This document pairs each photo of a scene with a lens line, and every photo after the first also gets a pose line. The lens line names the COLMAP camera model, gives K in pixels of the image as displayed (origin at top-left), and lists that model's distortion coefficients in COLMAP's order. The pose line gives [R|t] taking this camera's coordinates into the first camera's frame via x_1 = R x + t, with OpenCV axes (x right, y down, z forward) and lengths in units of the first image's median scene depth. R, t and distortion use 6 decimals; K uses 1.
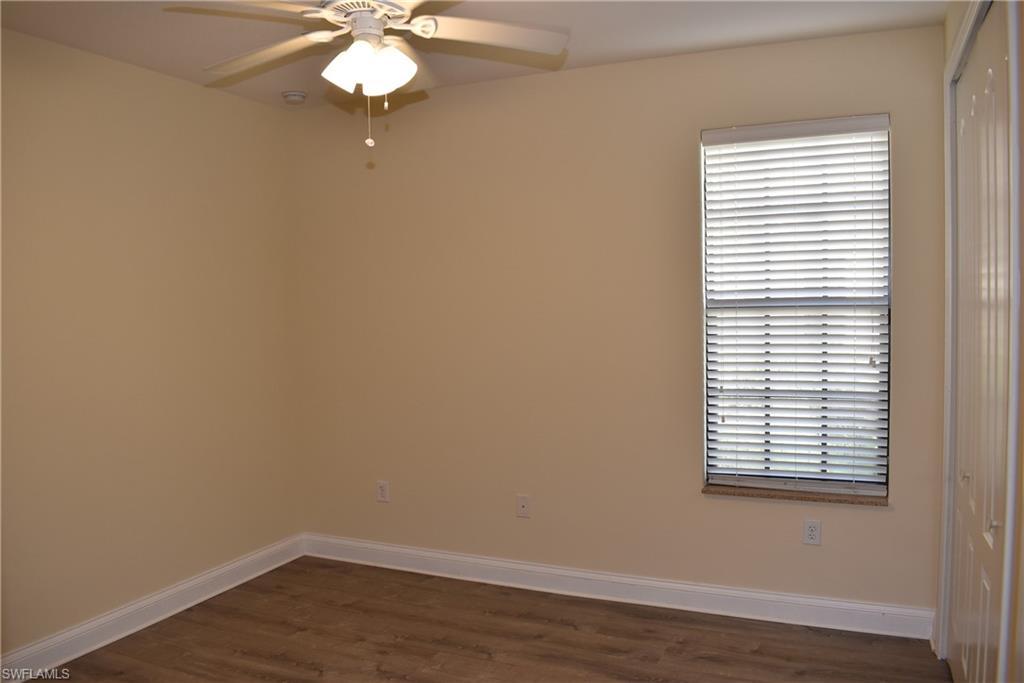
lens RADIAL K [[789.6, 0, 512.0], [0, 789.6, 341.5], [0, 0, 1]] dist [-0.091628, -0.001200]
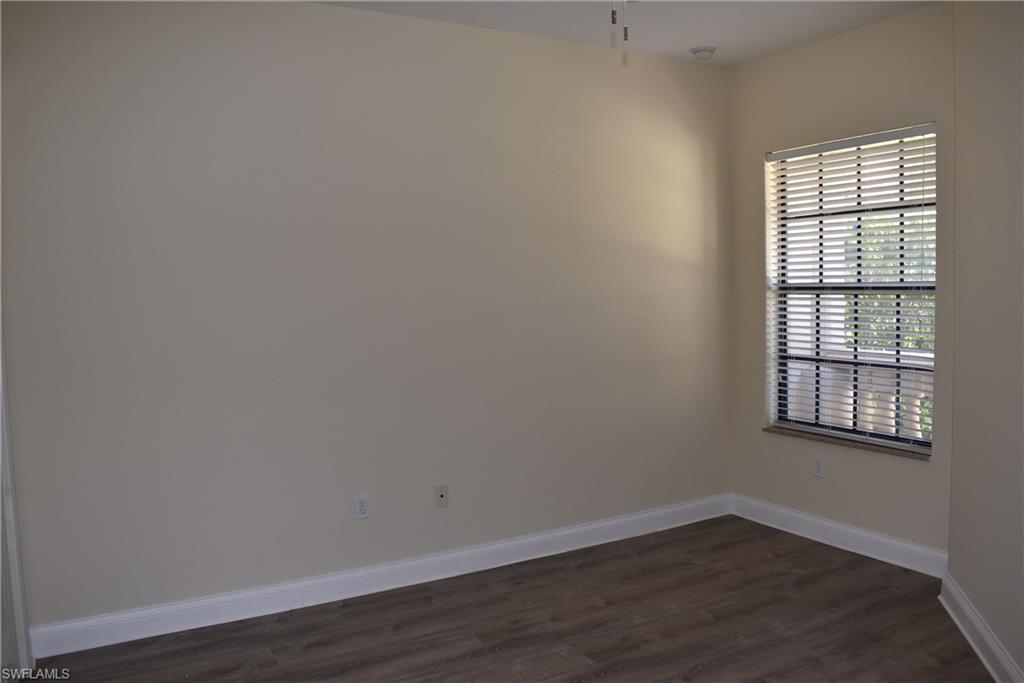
lens RADIAL K [[789.6, 0, 512.0], [0, 789.6, 341.5], [0, 0, 1]] dist [-0.091628, -0.001200]
pose [[0.803328, 0.037148, -0.594378, 0.656291], [-0.020506, 0.999186, 0.034734, 0.005179], [0.595184, -0.015714, 0.803436, -0.300190]]
